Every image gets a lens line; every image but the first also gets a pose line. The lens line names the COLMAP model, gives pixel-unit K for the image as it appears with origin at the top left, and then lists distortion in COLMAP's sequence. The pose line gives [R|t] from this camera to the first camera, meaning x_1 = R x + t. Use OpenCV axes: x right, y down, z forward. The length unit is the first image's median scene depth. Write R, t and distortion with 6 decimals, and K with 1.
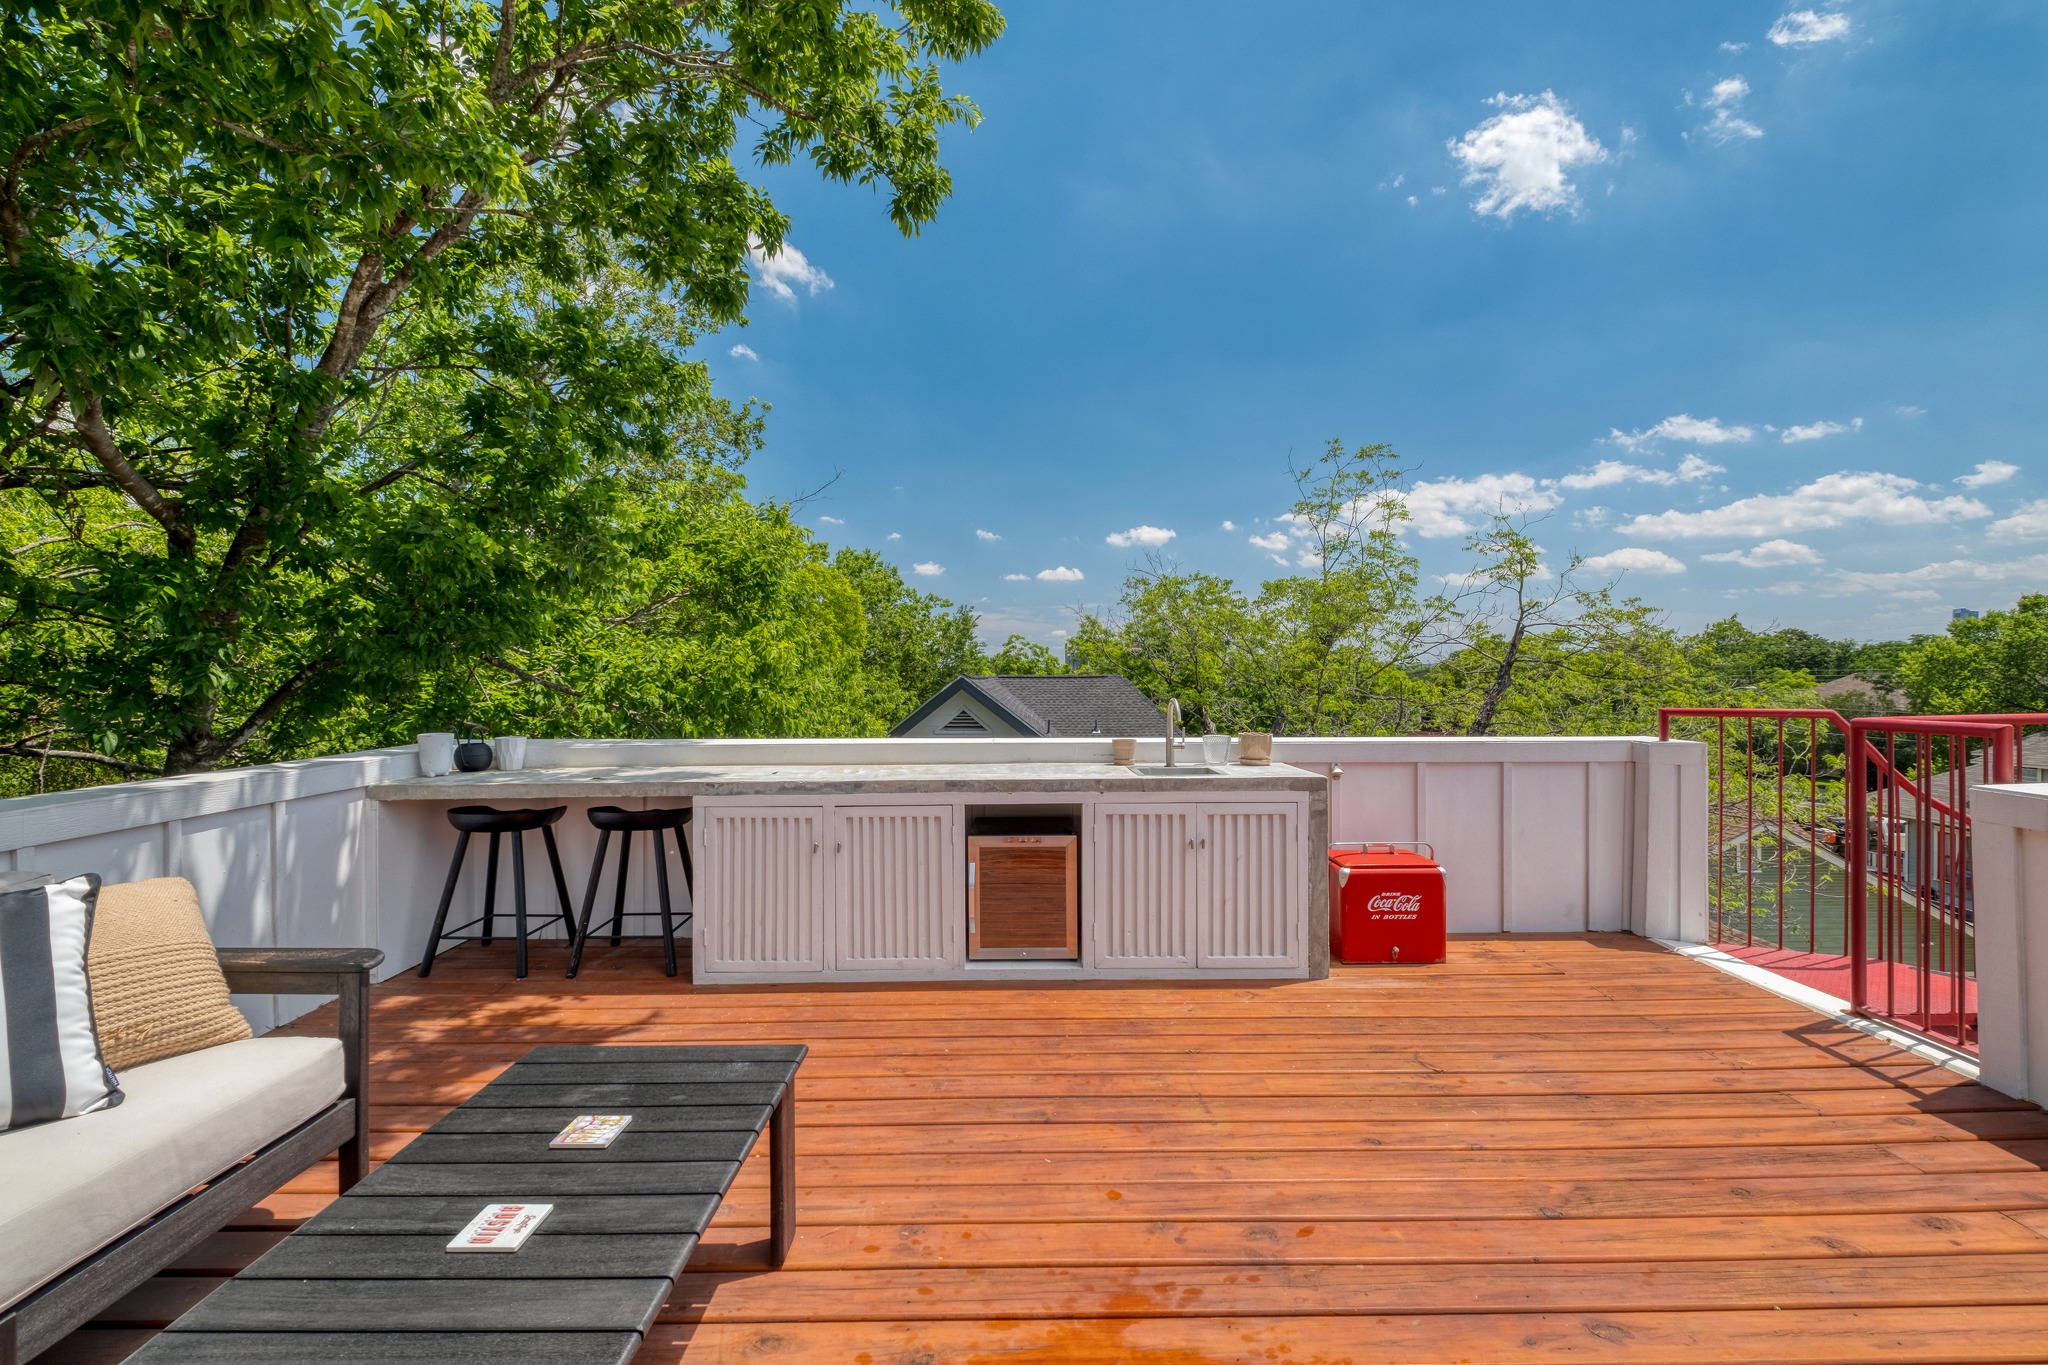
lens RADIAL K [[842.8, 0, 1022.8], [0, 842.8, 676.1], [0, 0, 1]] dist [-0.000143, -0.000053]
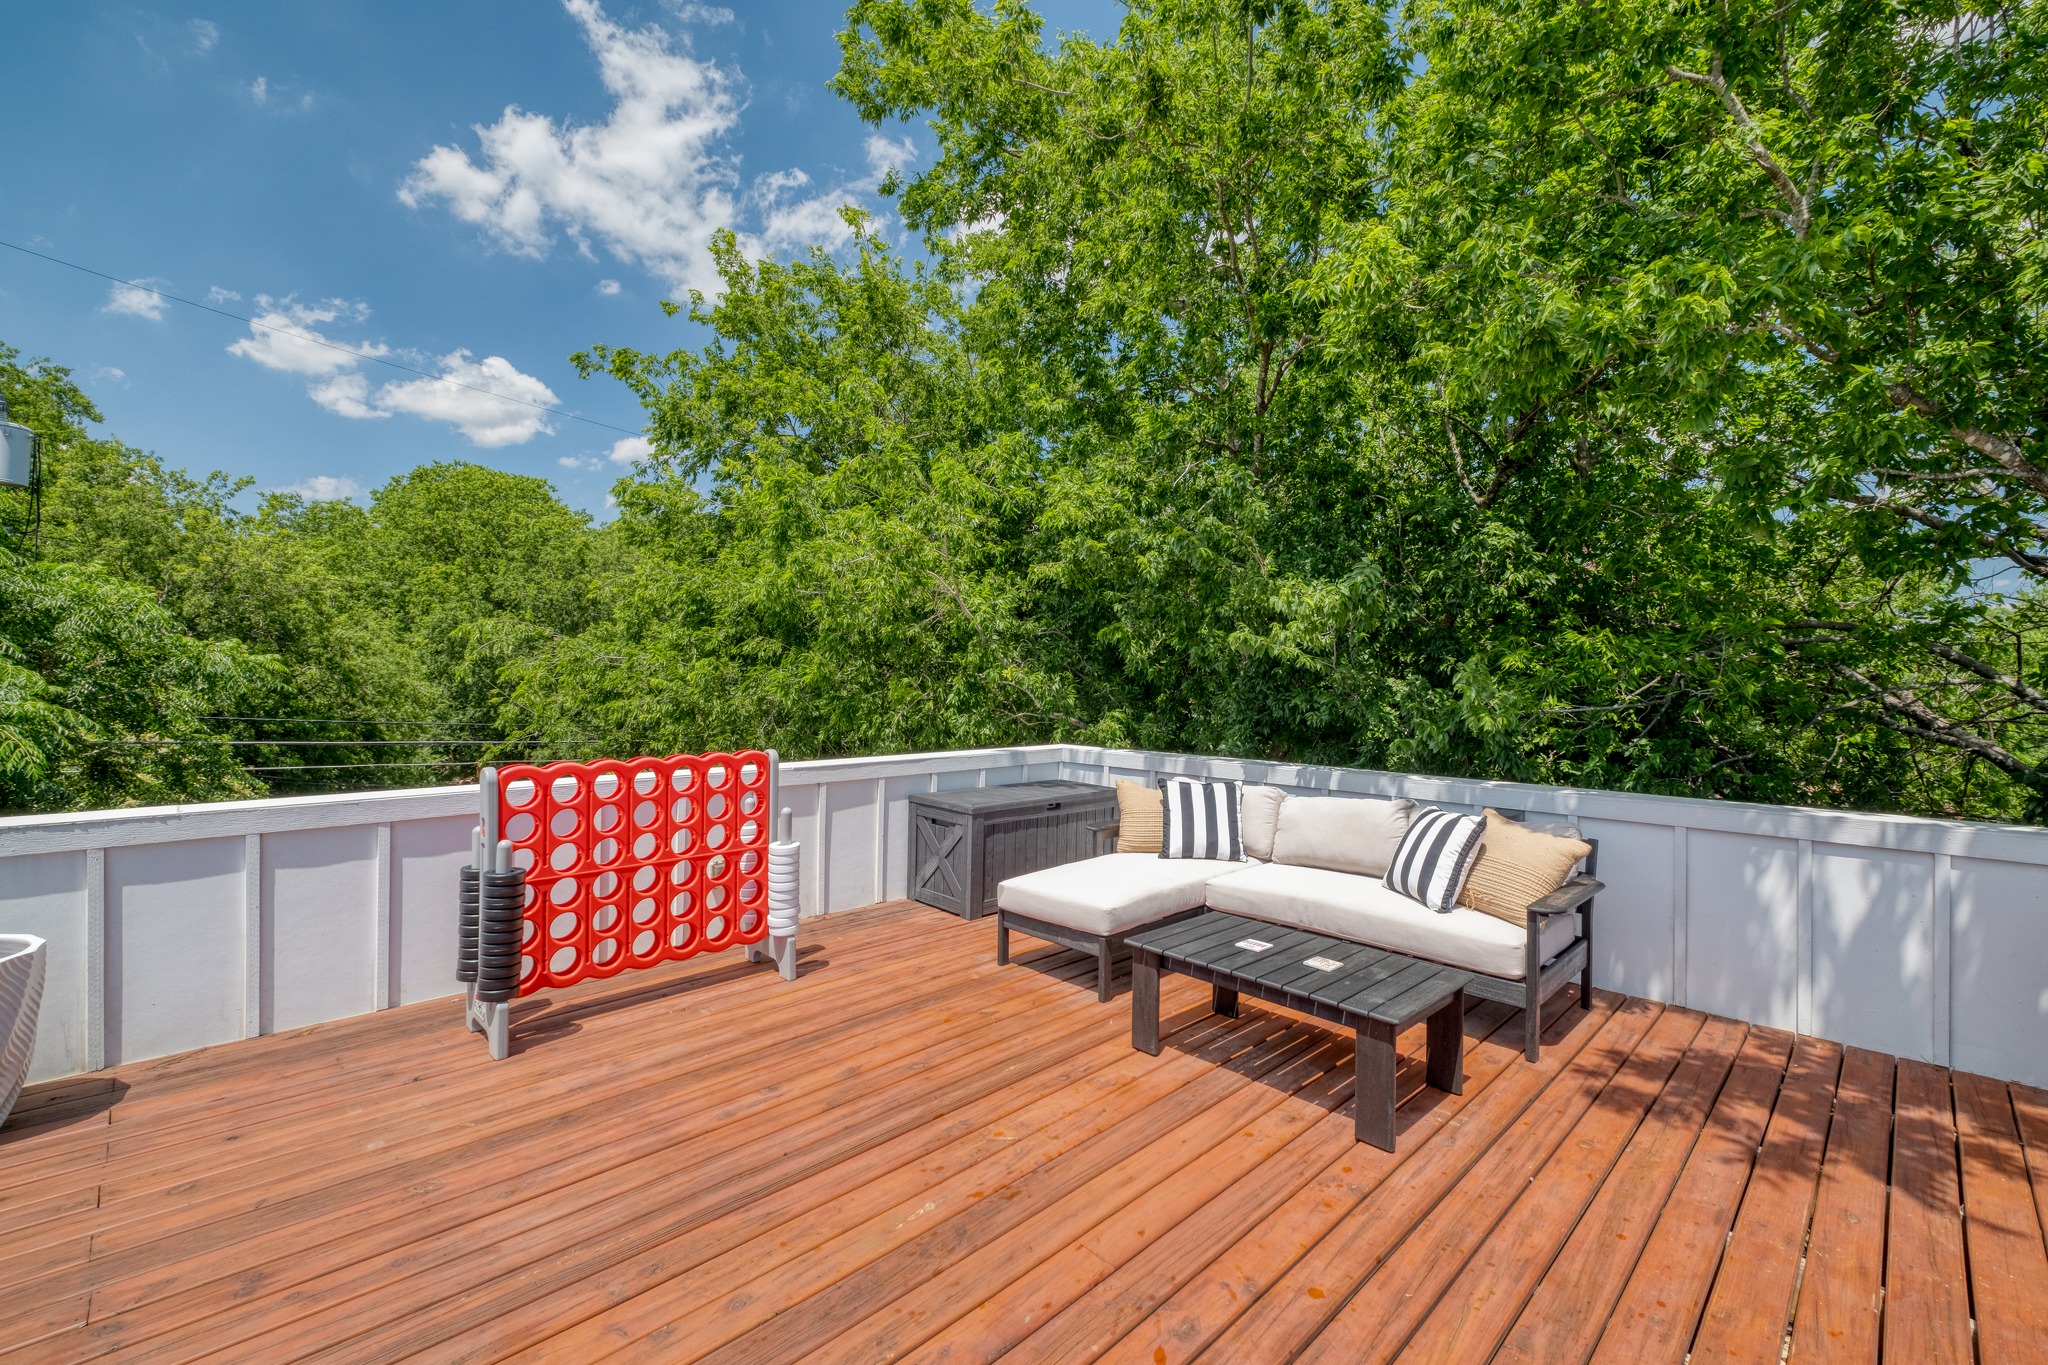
lens RADIAL K [[883.0, 0, 1038.8], [0, 883.0, 672.4], [0, 0, 1]] dist [0.000587, -0.000117]
pose [[-0.712519, -0.002704, -0.701648, 0.438410], [-0.005584, 0.999983, 0.001816, -0.046573], [0.701631, 0.005212, -0.712521, 0.612946]]
